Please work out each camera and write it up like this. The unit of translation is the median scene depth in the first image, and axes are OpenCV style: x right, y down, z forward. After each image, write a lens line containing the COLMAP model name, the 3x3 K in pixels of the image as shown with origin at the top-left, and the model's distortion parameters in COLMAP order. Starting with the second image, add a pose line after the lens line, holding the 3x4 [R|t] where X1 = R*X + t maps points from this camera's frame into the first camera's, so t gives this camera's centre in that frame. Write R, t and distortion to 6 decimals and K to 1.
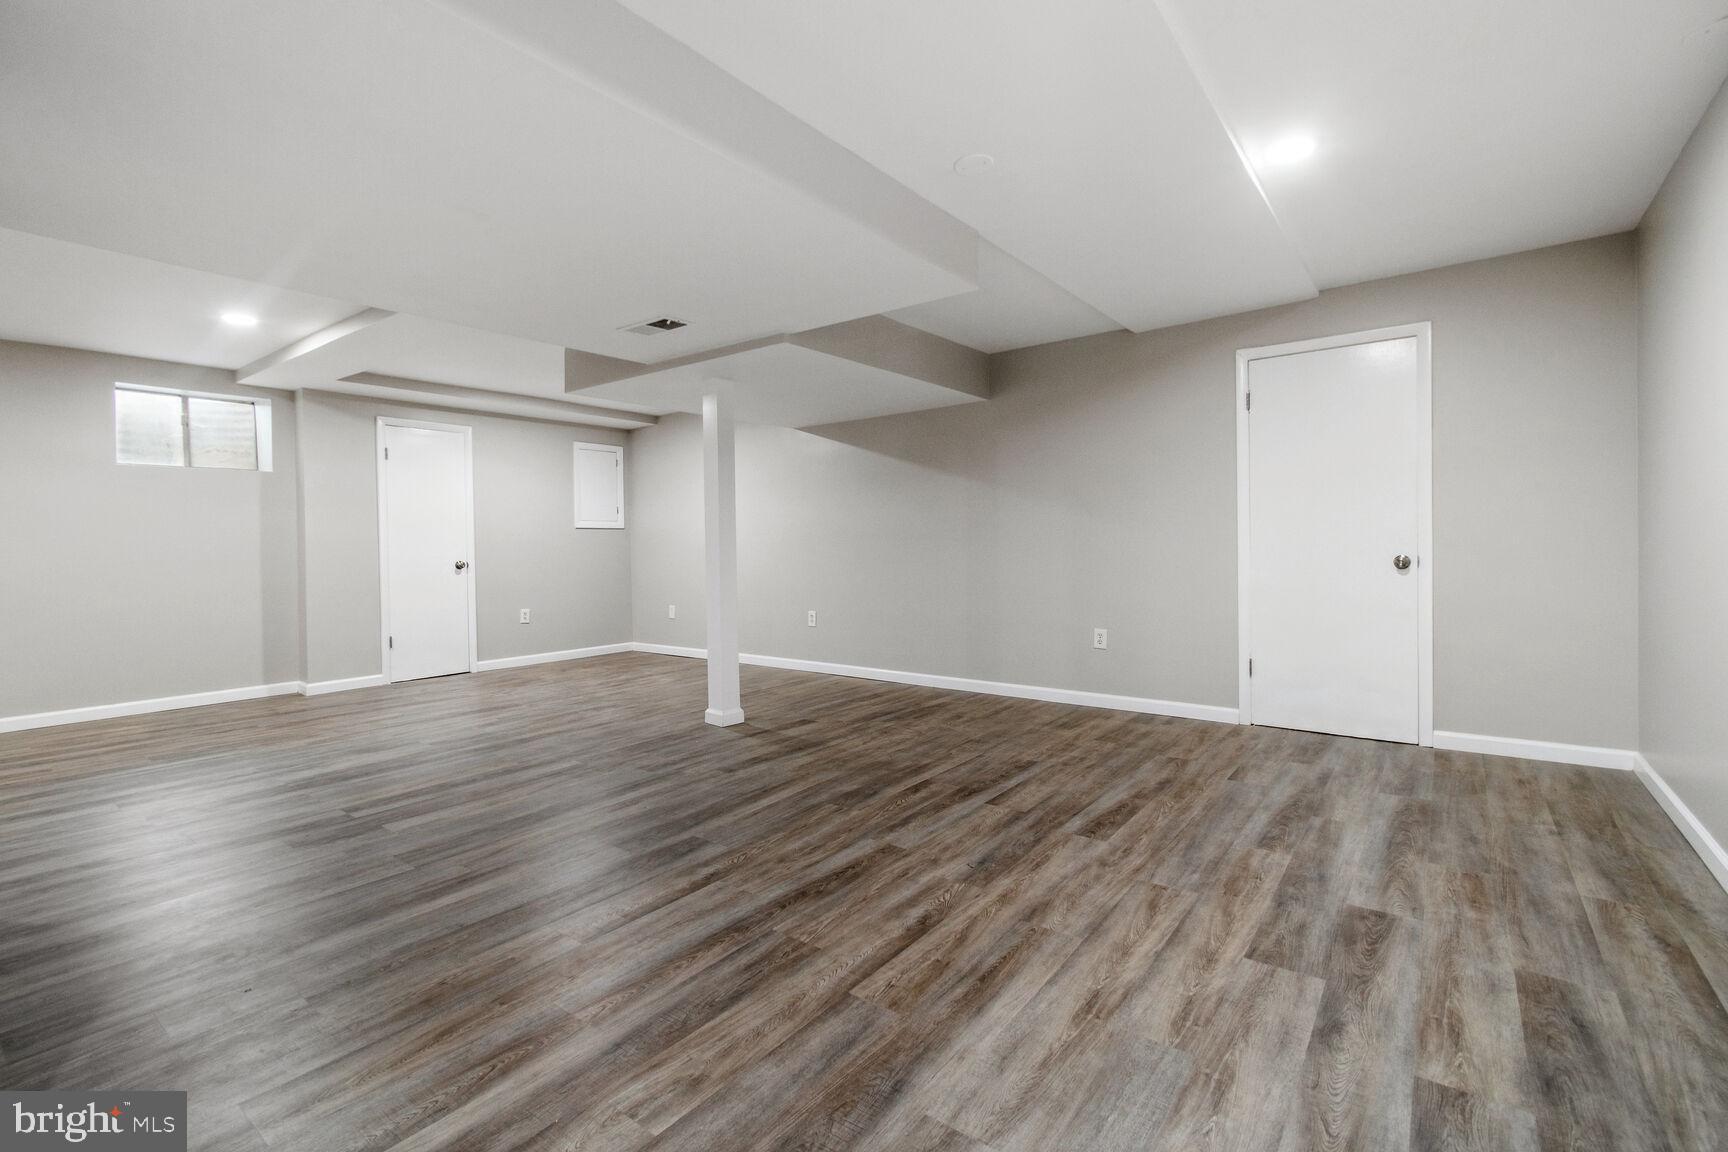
lens RADIAL K [[771.8, 0, 866.9], [0, 771.8, 544.2], [0, 0, 1]] dist [0.004507, -0.002483]
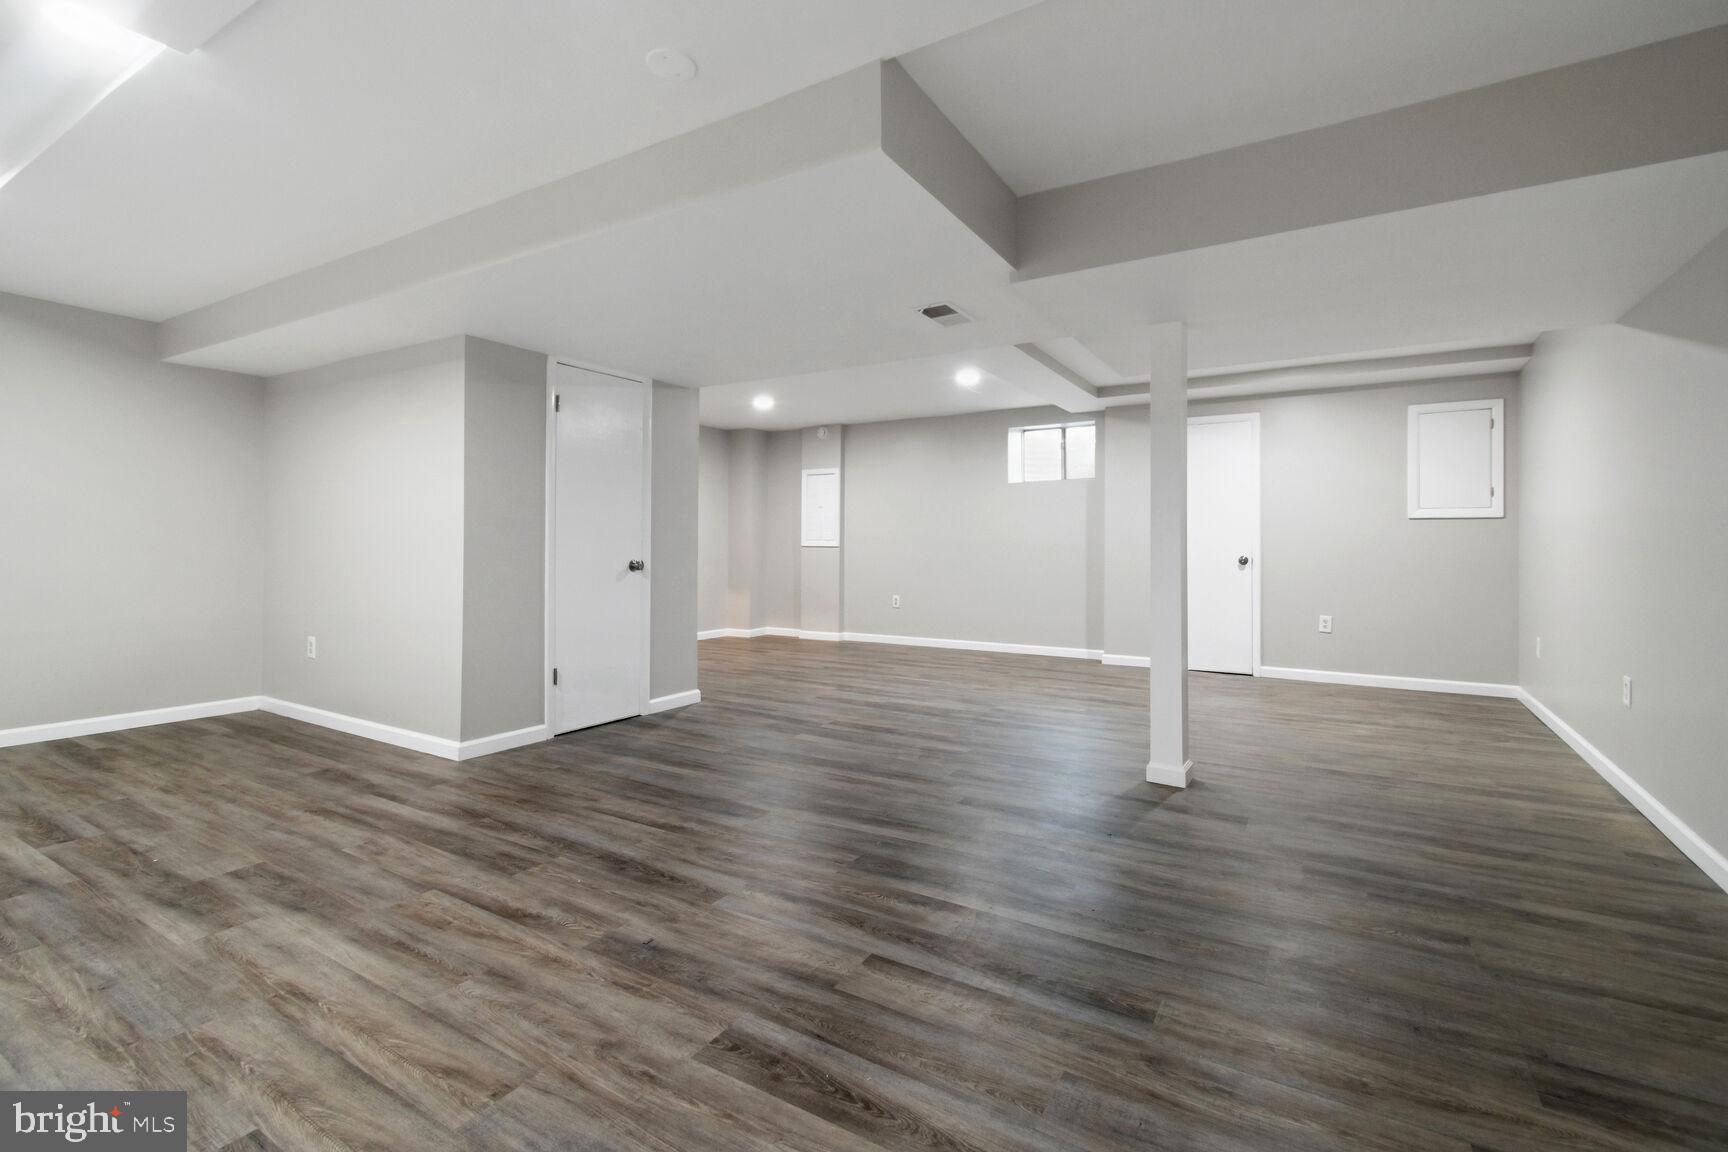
lens RADIAL K [[771.8, 0, 866.9], [0, 771.8, 544.2], [0, 0, 1]] dist [0.004507, -0.002483]
pose [[0.106974, 0.017228, -0.994113, 1.008404], [-0.005308, 0.999846, 0.016756, -0.018345], [0.994248, 0.003484, 0.107049, 1.195544]]
